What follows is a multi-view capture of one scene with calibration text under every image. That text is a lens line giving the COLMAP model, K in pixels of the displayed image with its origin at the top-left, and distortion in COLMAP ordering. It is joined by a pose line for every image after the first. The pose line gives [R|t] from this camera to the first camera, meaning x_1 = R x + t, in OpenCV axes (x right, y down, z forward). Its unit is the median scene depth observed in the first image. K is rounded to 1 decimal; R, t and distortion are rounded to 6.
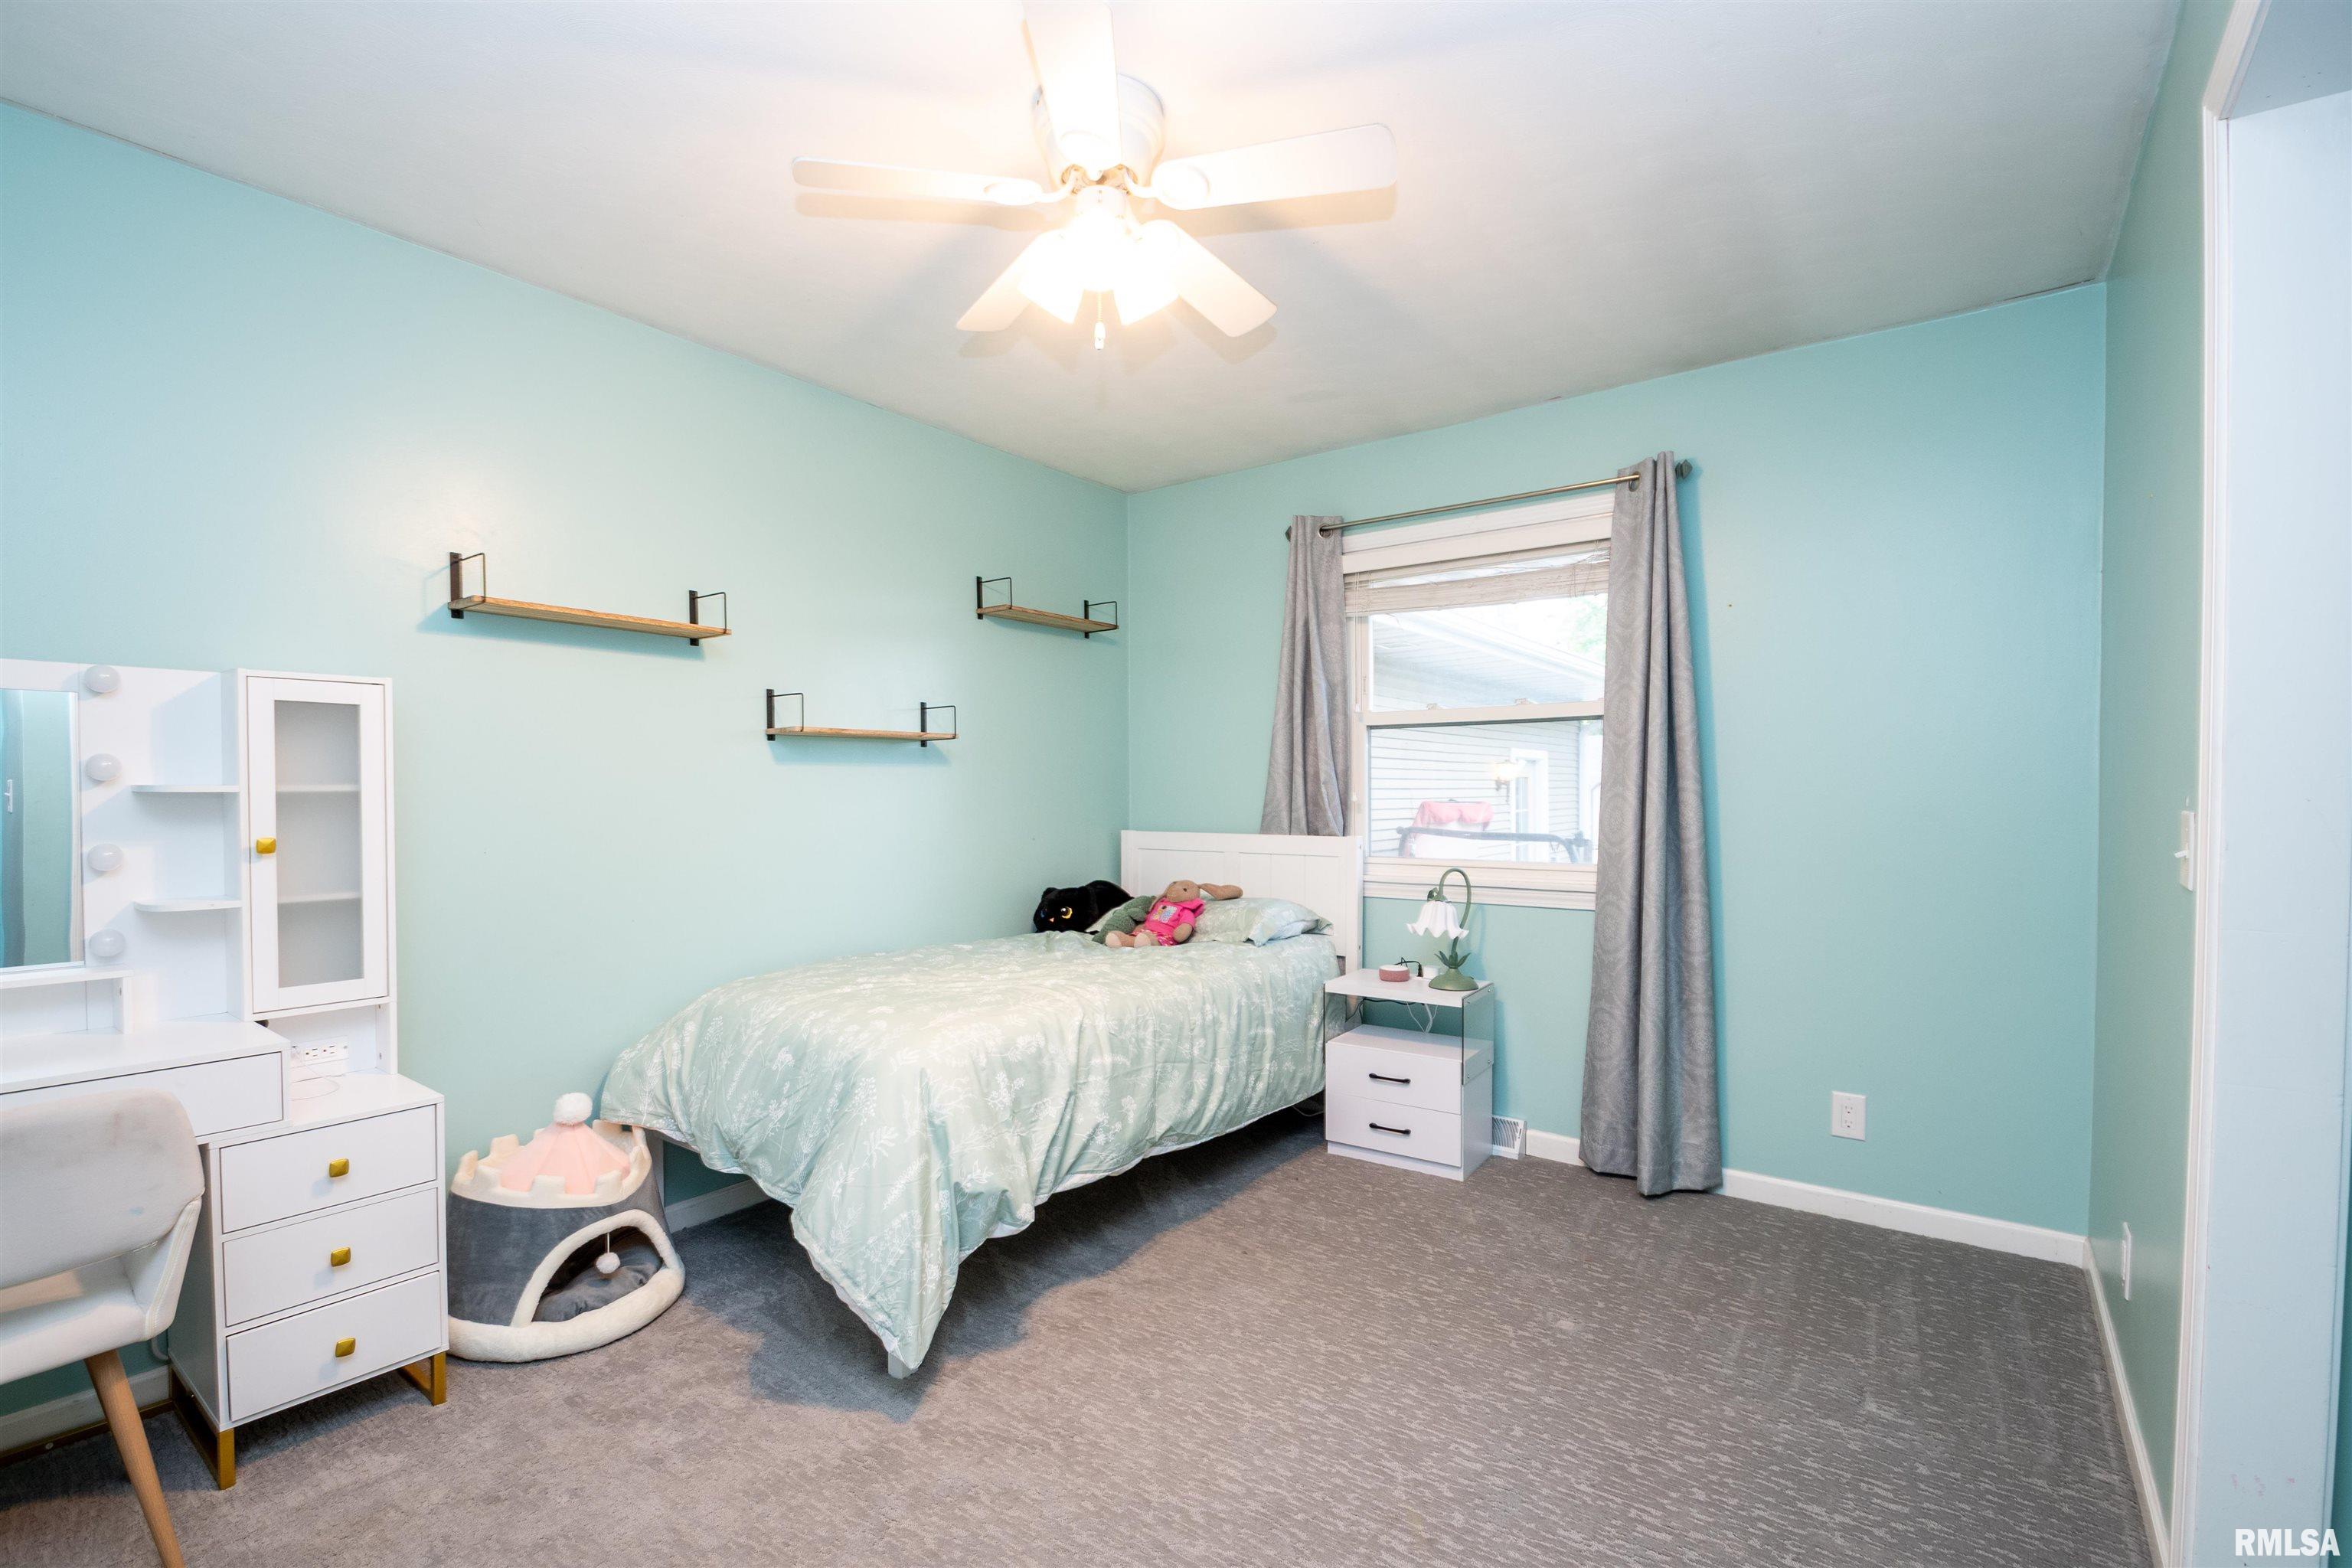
lens RADIAL K [[1063.0, 0, 1176.0], [0, 1063.0, 784.0], [0, 0, 1]] dist [0.001573, -0.014466]
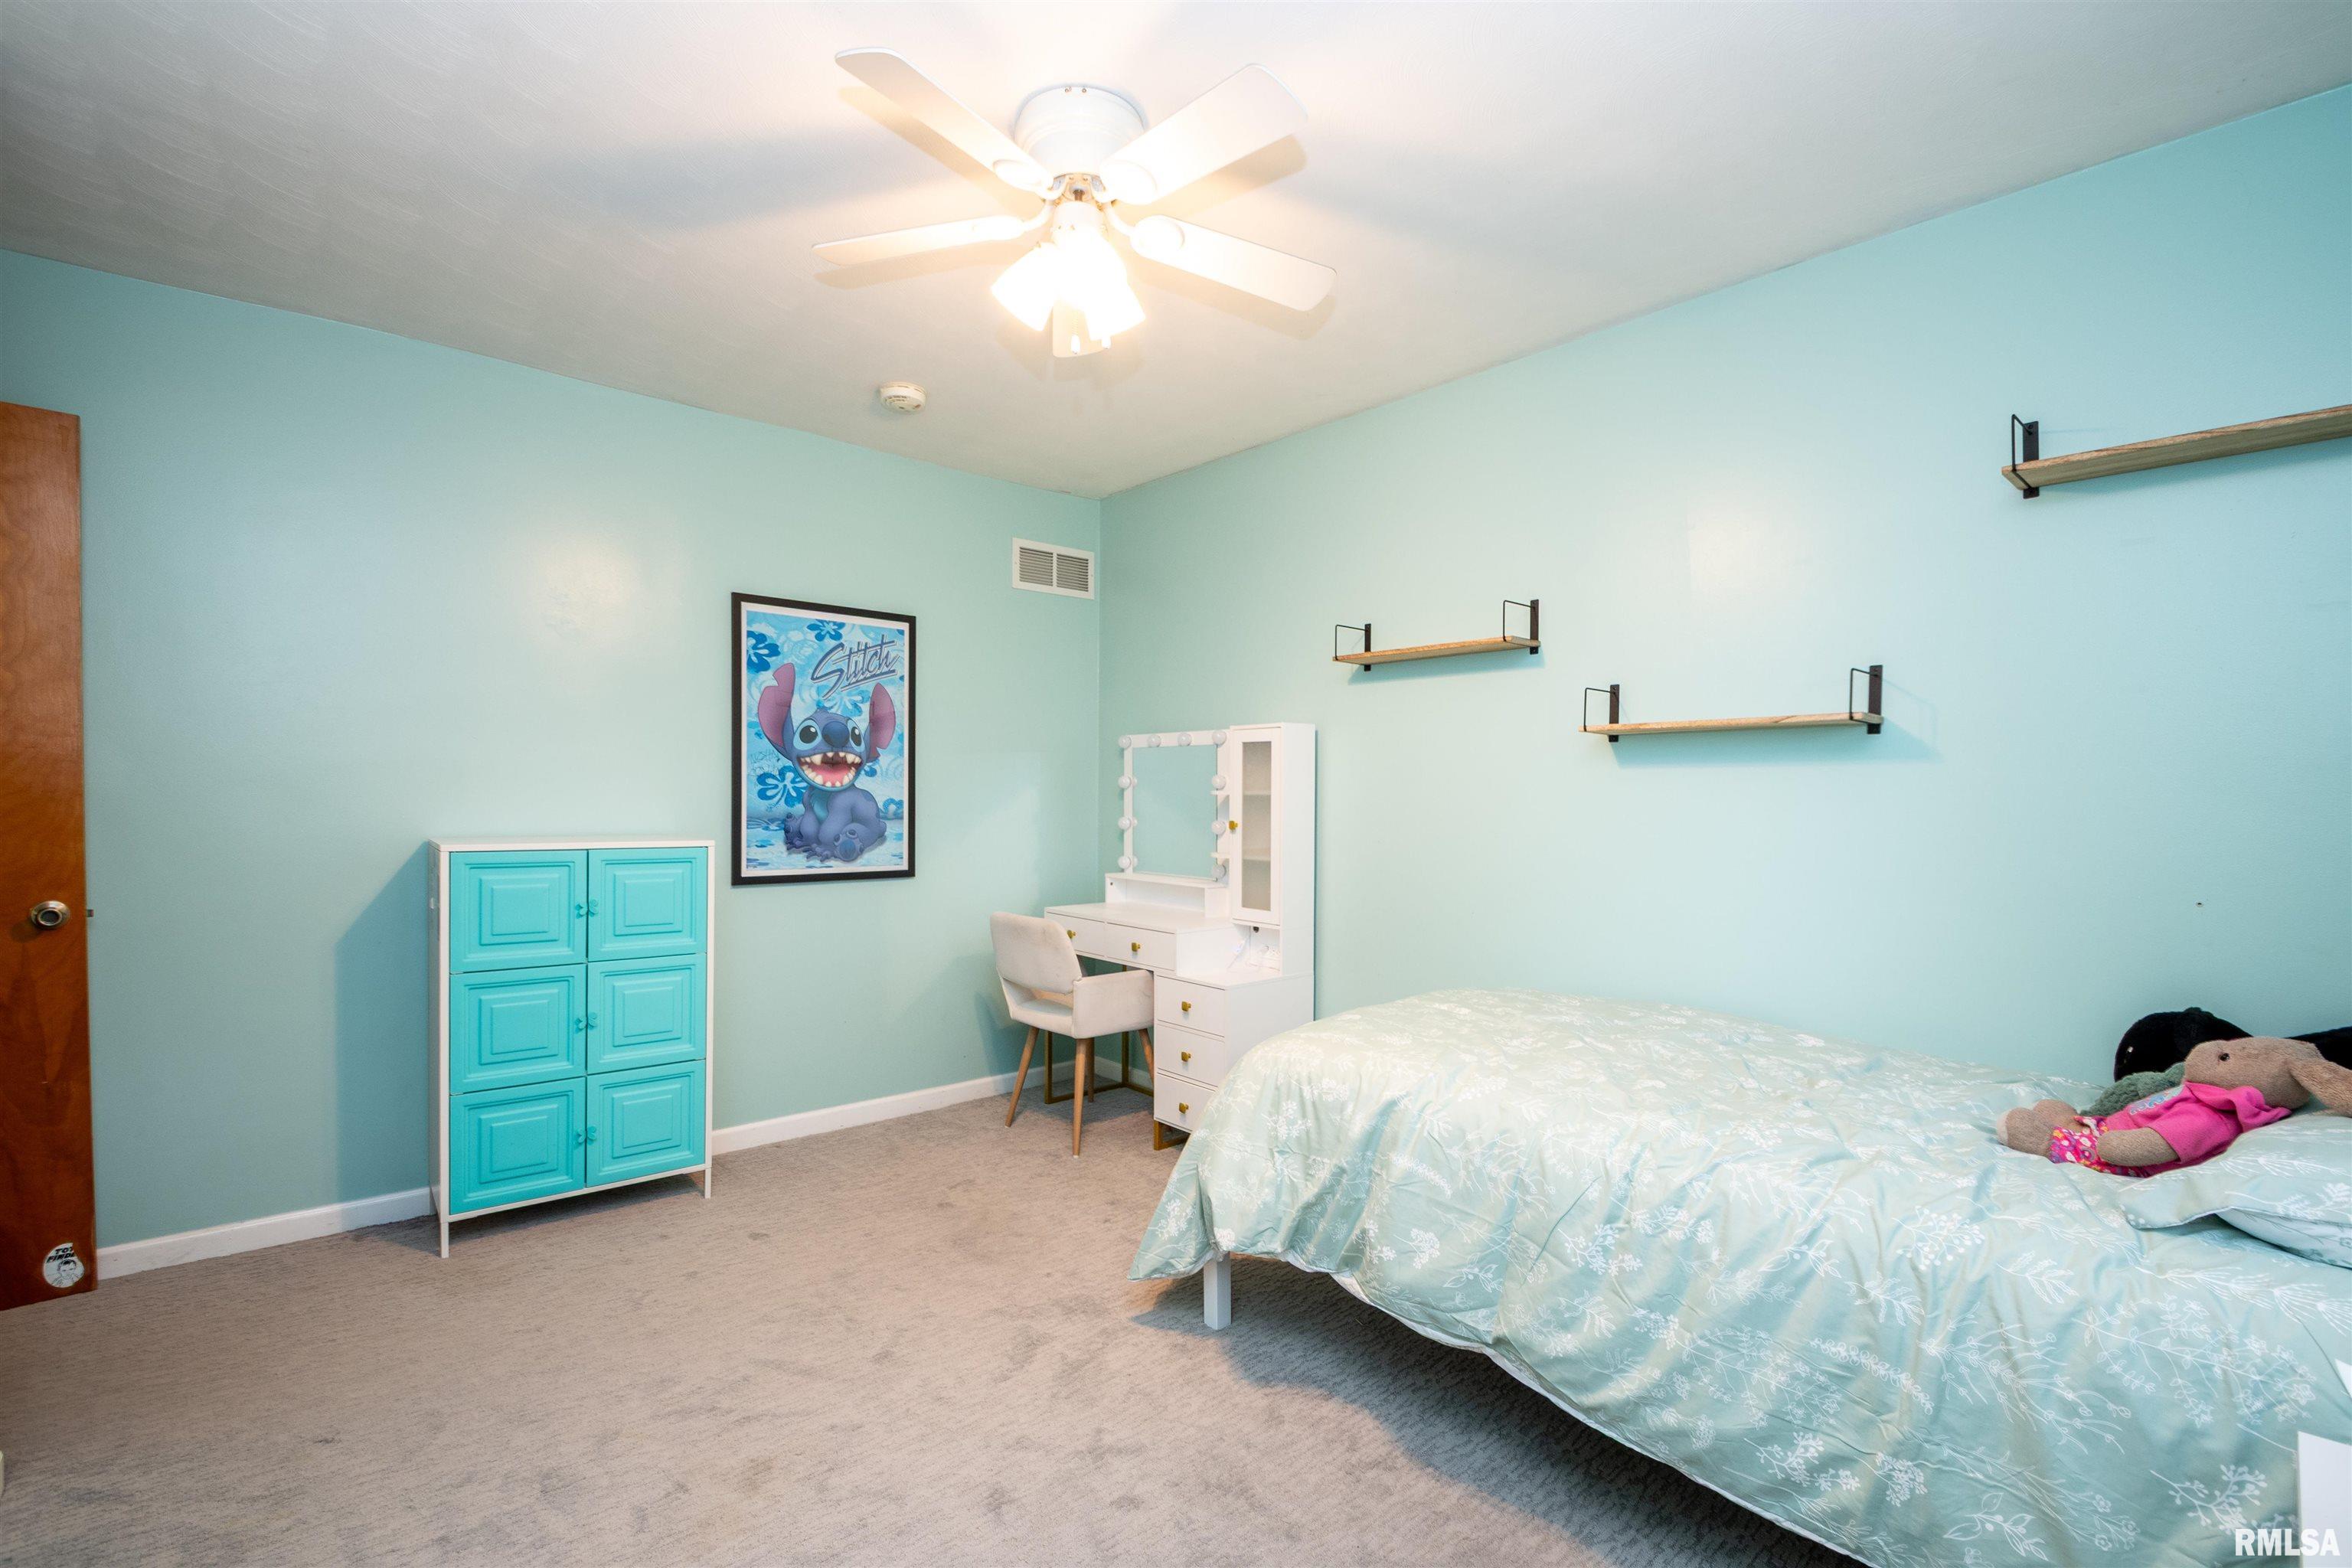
lens RADIAL K [[1063.0, 0, 1176.0], [0, 1063.0, 784.0], [0, 0, 1]] dist [0.001573, -0.014466]
pose [[-0.233932, -0.004767, -0.972241, 0.575946], [-0.001315, 0.999989, -0.004587, -0.001400], [0.972252, 0.000205, -0.233935, 0.844972]]
